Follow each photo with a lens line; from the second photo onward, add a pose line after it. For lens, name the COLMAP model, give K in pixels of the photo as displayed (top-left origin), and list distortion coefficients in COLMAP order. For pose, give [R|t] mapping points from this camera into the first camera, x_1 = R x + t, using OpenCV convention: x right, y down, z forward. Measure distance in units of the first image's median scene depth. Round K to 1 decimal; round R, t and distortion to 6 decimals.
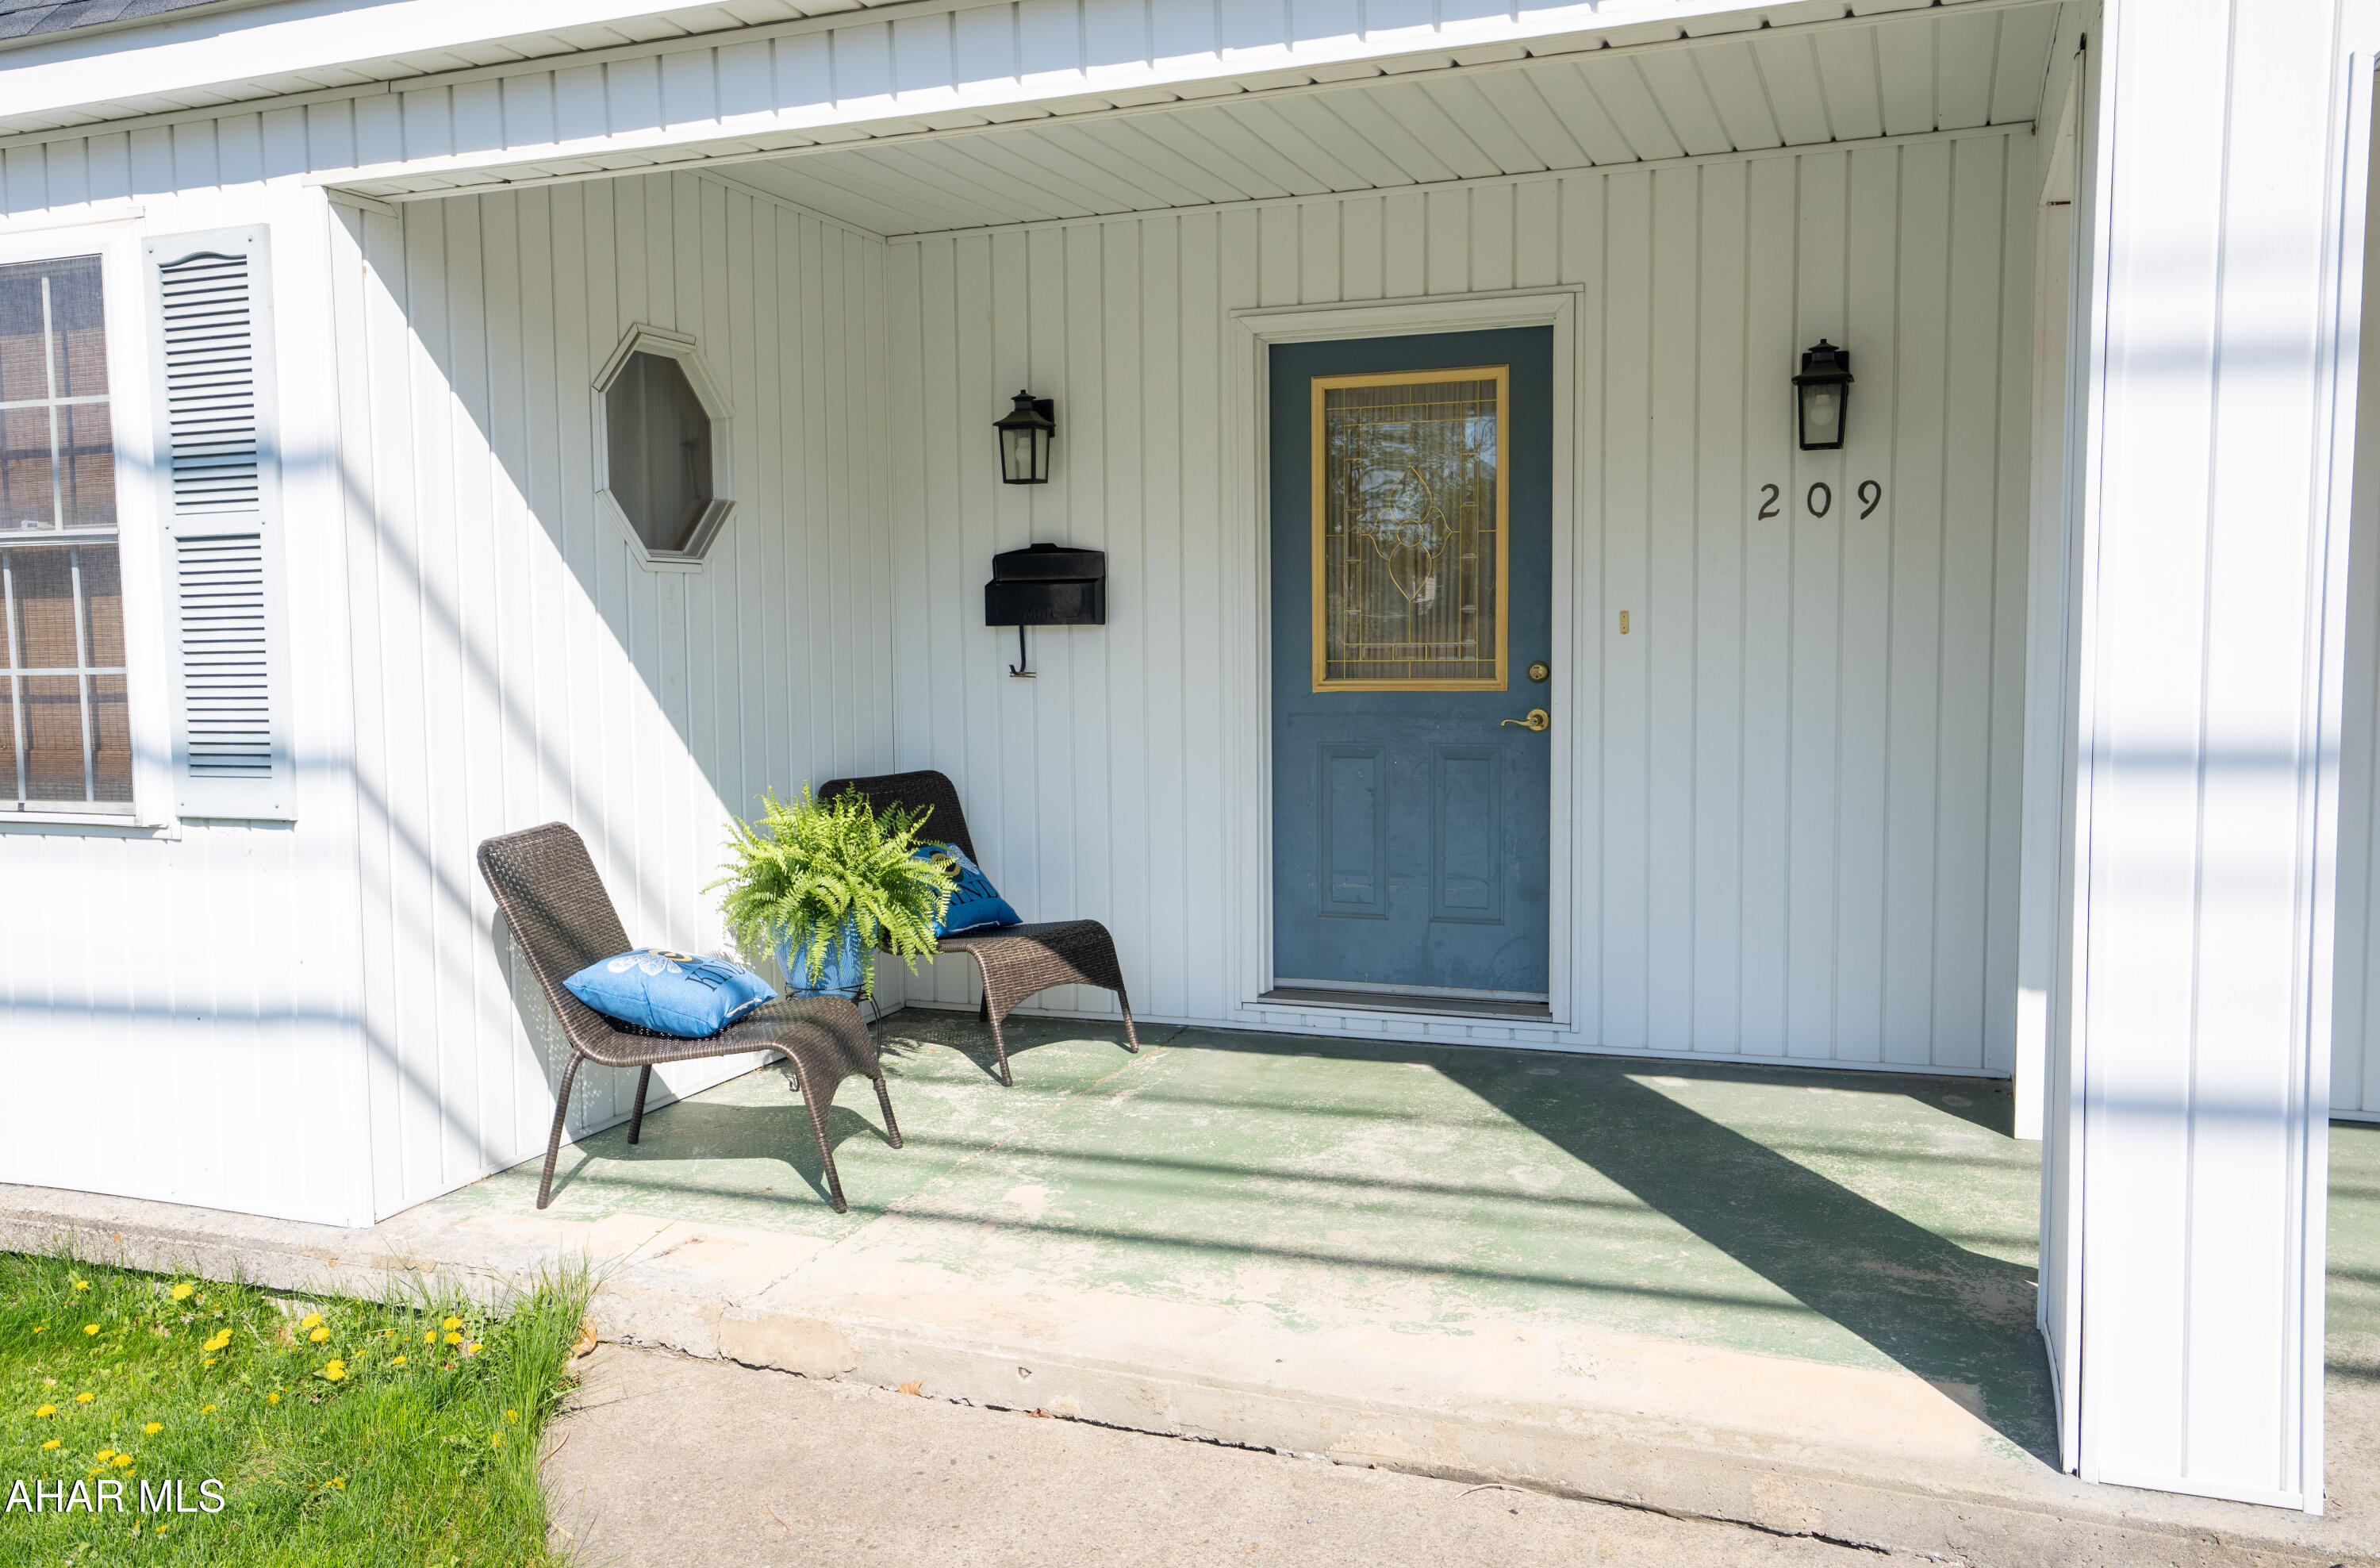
lens RADIAL K [[1890.9, 0, 1190.0], [0, 1890.9, 767.6], [0, 0, 1]] dist [0.055671, 0.001886]
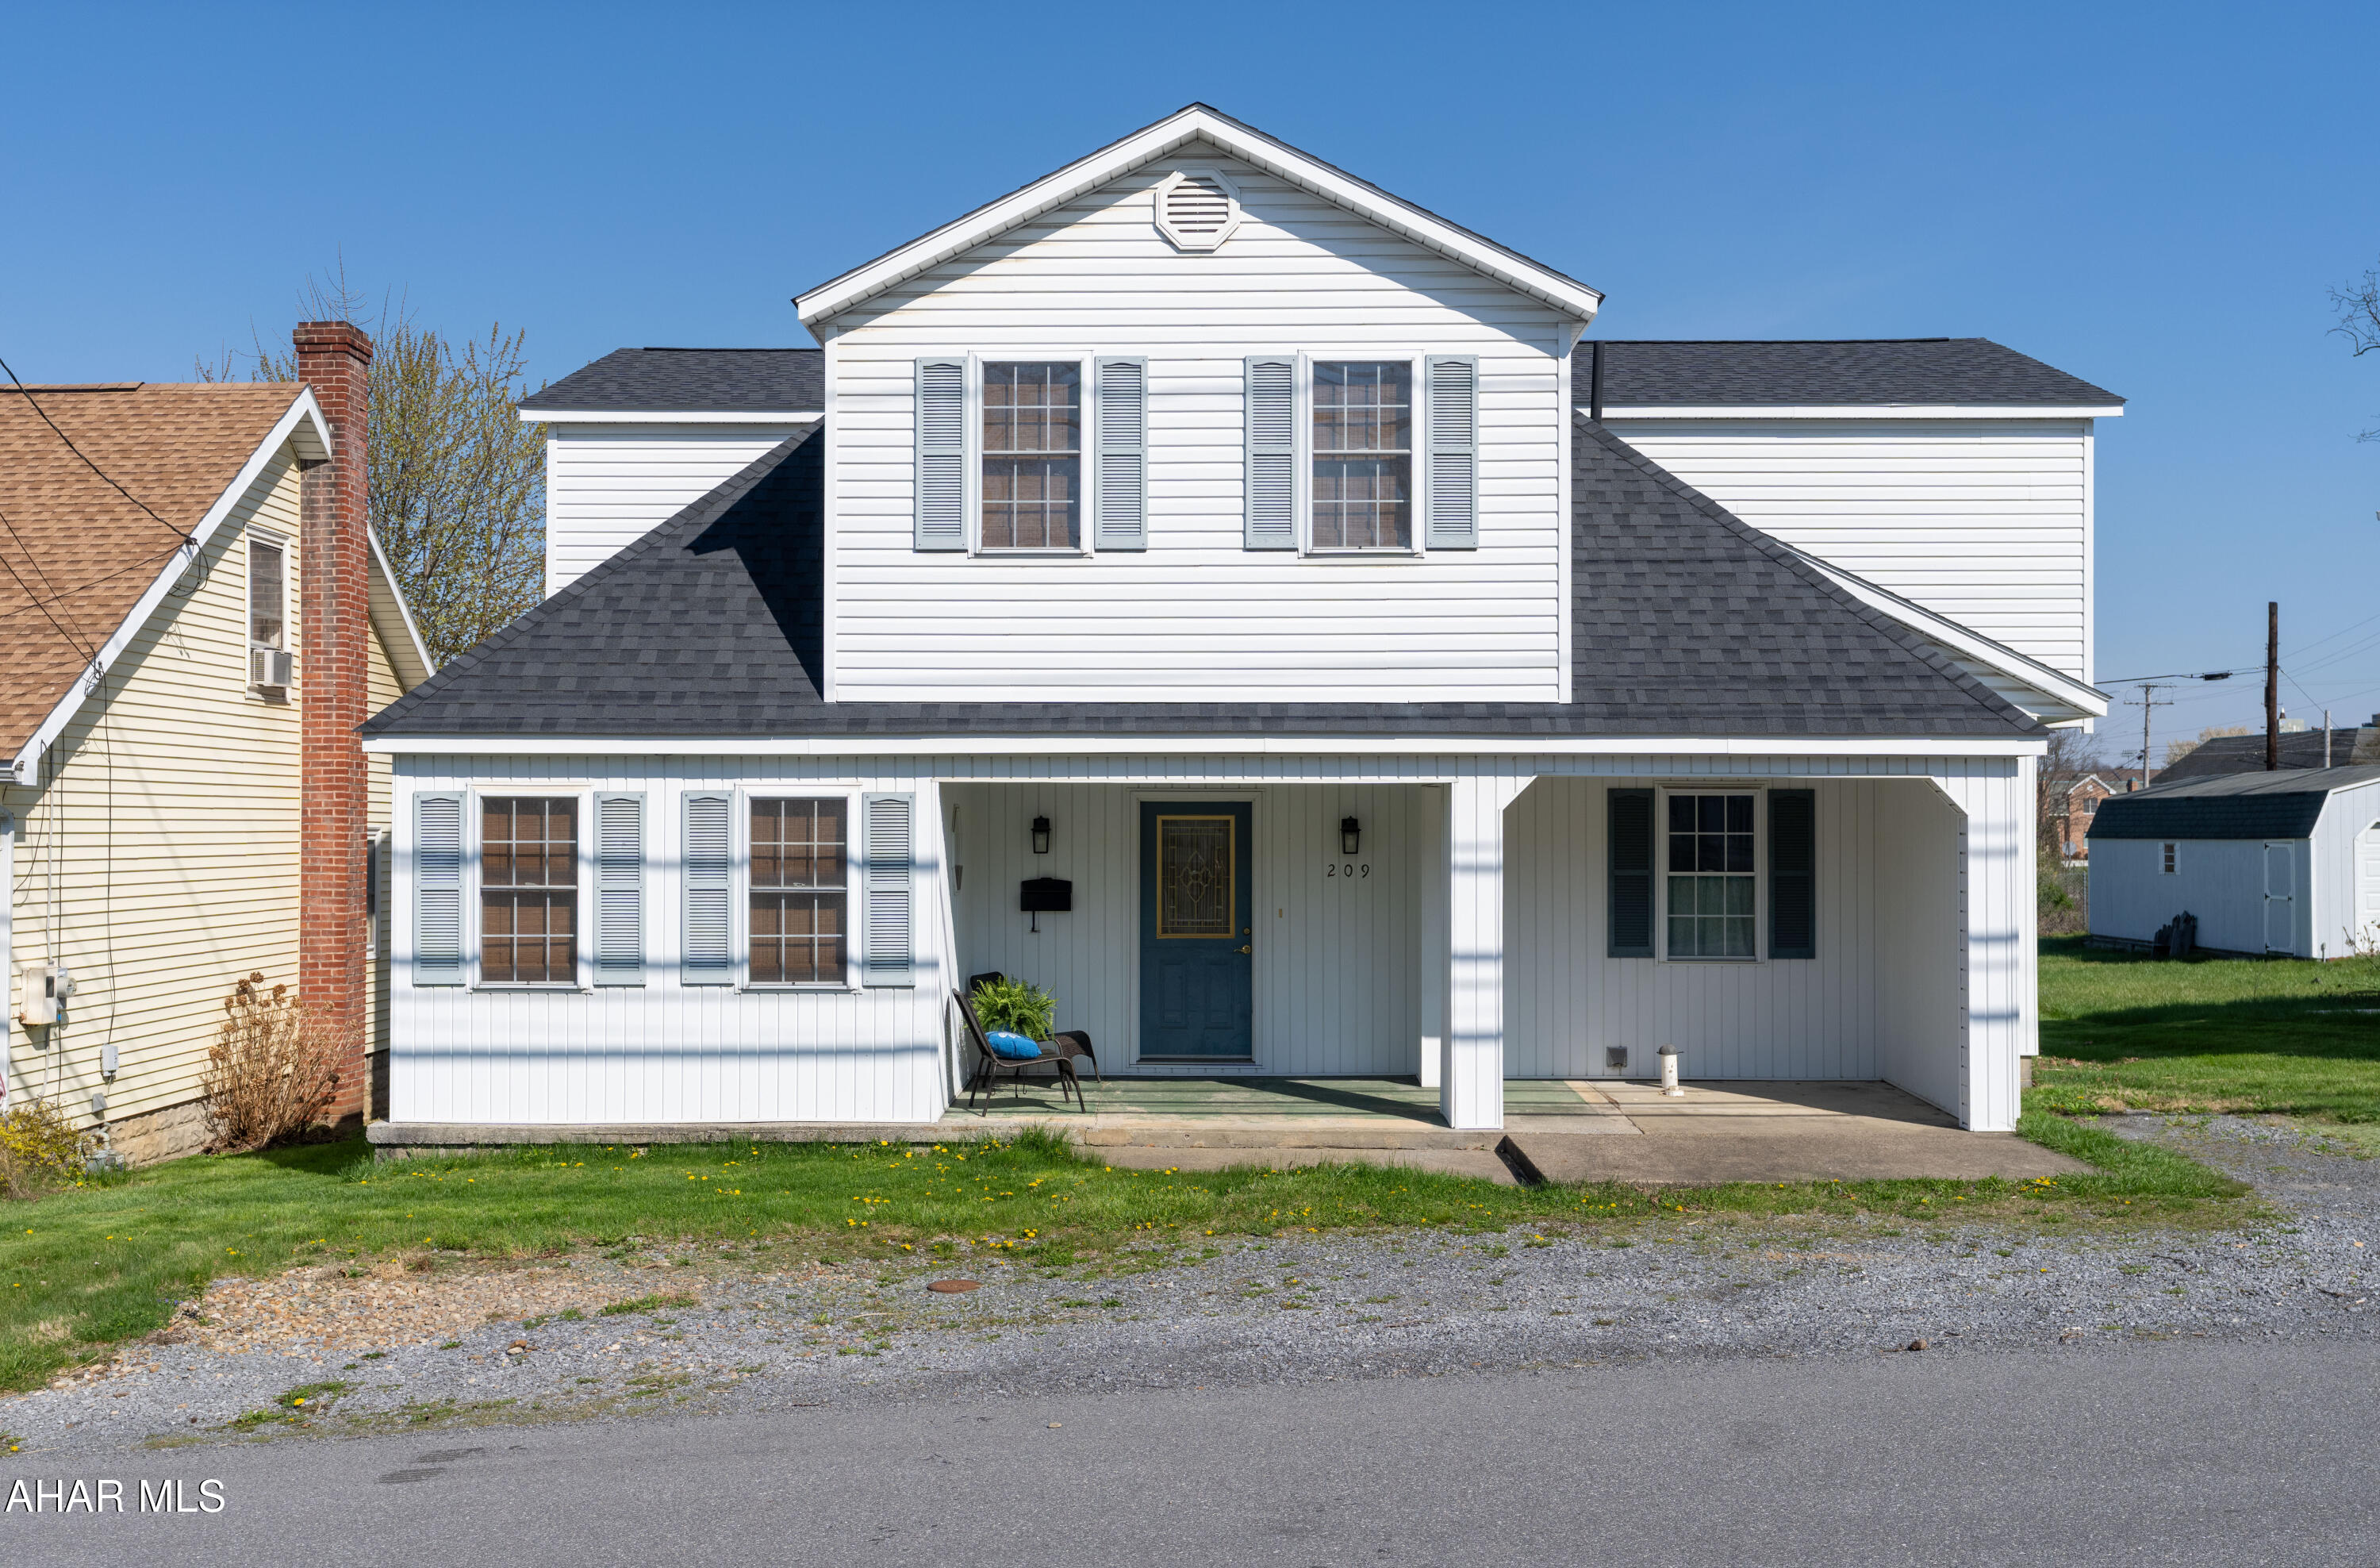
lens RADIAL K [[2071.8, 0, 1189.0], [0, 2071.8, 788.7], [0, 0, 1]] dist [-0.003086, -0.000337]
pose [[0.931166, 0.022015, 0.363930, -0.940340], [0.015504, 0.994882, -0.099852, 0.038754], [-0.364266, 0.098621, 0.926059, -1.648447]]
